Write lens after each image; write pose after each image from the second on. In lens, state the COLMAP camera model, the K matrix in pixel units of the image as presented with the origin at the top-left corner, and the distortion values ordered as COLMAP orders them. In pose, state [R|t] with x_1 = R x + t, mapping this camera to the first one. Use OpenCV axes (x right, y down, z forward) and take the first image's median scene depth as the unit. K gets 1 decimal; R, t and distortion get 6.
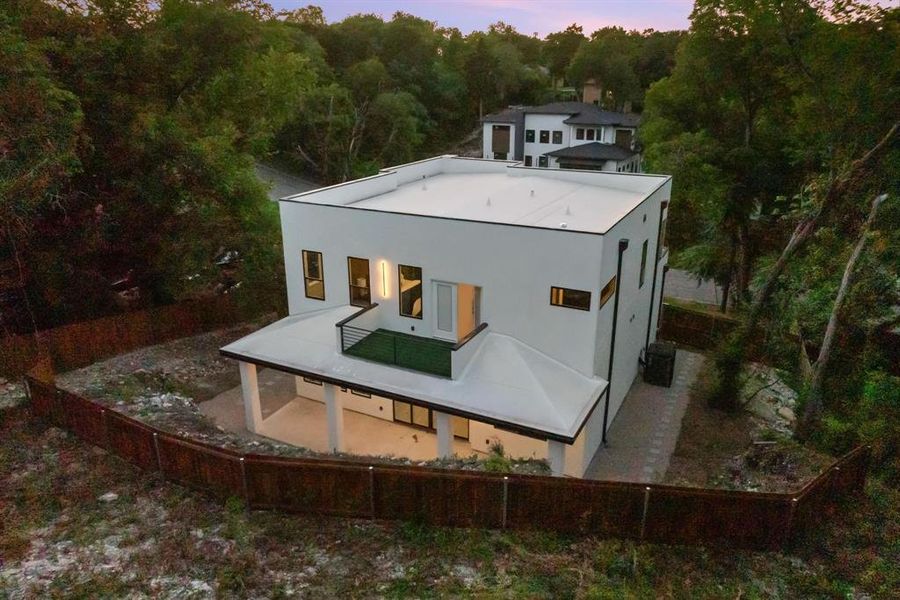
lens RADIAL K [[637.9, 0, 448.6], [0, 637.9, 298.1], [0, 0, 1]] dist [-0.046964, 0.013263]
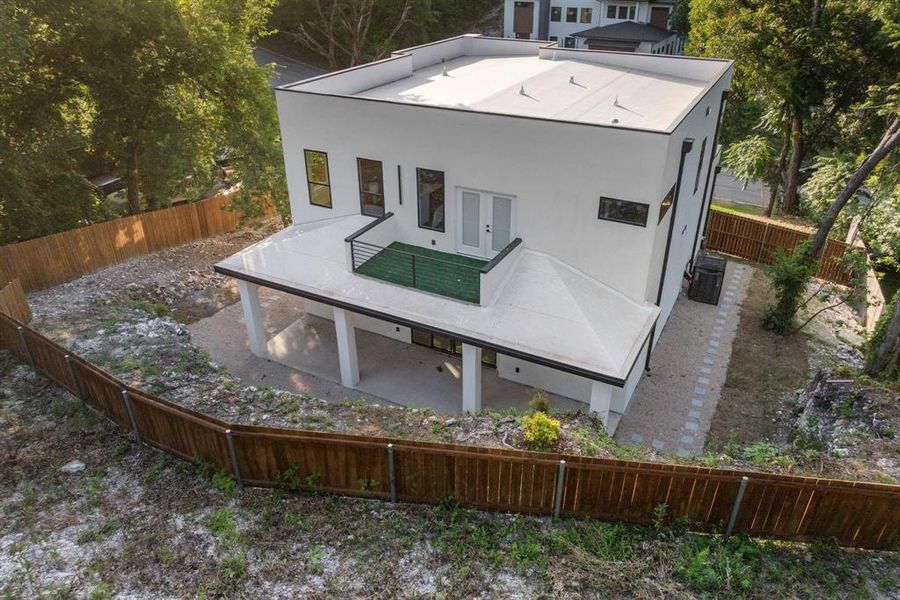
lens RADIAL K [[637.9, 0, 453.9], [0, 637.9, 302.8], [0, 0, 1]] dist [-0.046964, 0.013263]
pose [[0.999920, 0.003618, -0.012081, -0.018550], [-0.001442, 0.984476, 0.175511, -0.024976], [0.012529, -0.175480, 0.984403, 0.138803]]
